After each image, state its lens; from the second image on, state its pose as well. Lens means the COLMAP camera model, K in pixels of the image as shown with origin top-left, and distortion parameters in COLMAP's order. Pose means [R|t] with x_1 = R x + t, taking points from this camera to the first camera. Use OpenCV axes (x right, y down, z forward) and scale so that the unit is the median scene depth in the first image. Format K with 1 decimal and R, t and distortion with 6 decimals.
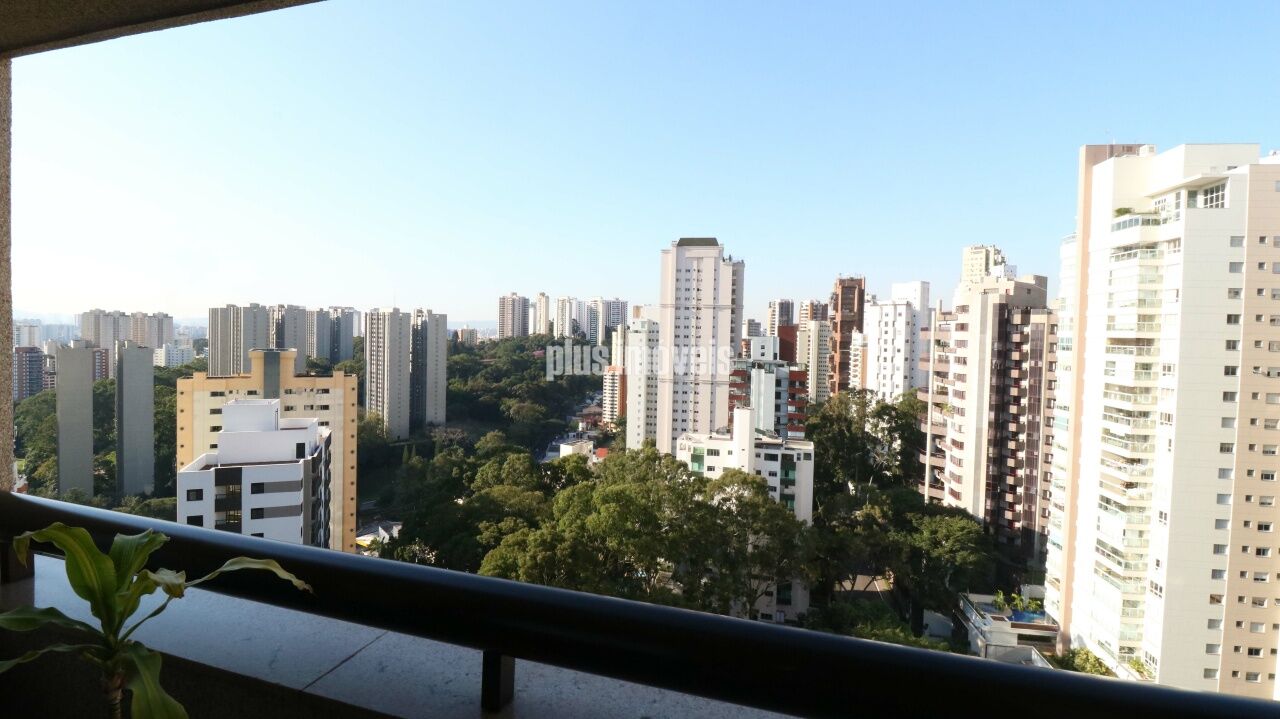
lens RADIAL K [[579.9, 0, 640.0], [0, 579.9, 359.5], [0, 0, 1]] dist [-0.021109, -0.000221]
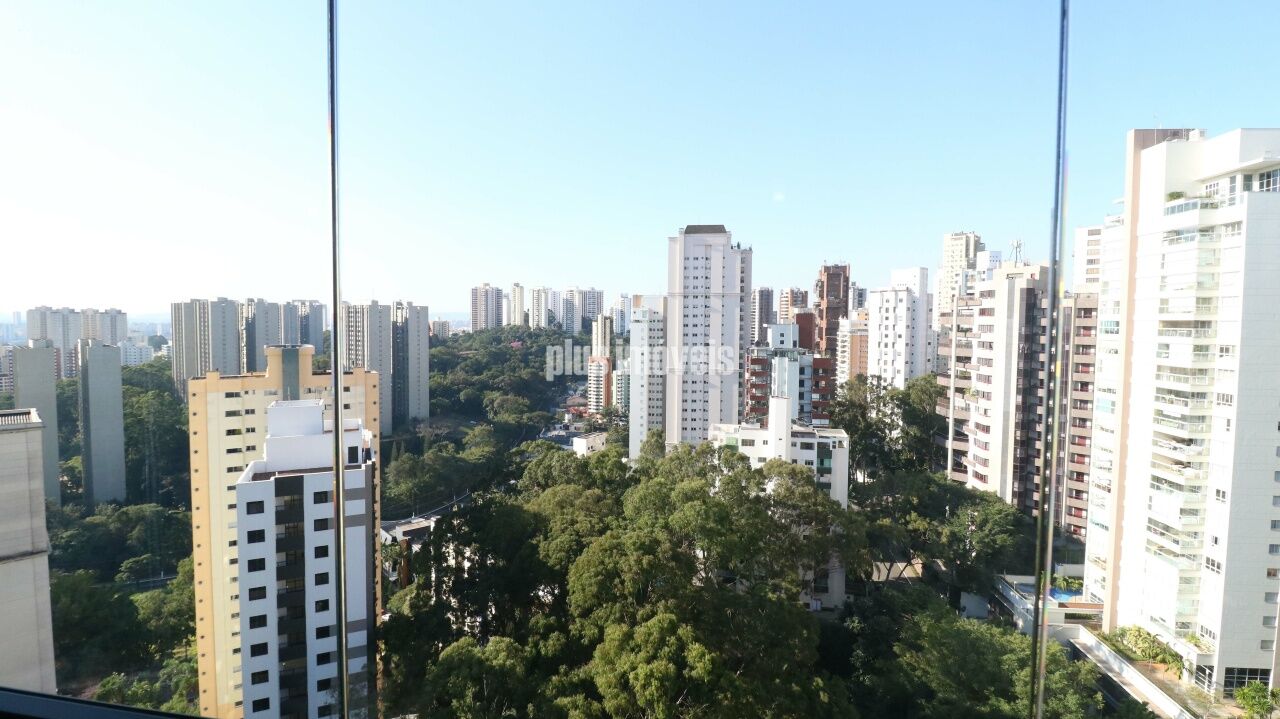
lens RADIAL K [[579.9, 0, 640.0], [0, 579.9, 359.5], [0, 0, 1]] dist [-0.021109, -0.000221]
pose [[0.998205, -0.018416, 0.056980, -0.103145], [0.017372, 0.999673, 0.018764, -0.002562], [-0.057307, -0.017741, 0.998199, 0.027316]]
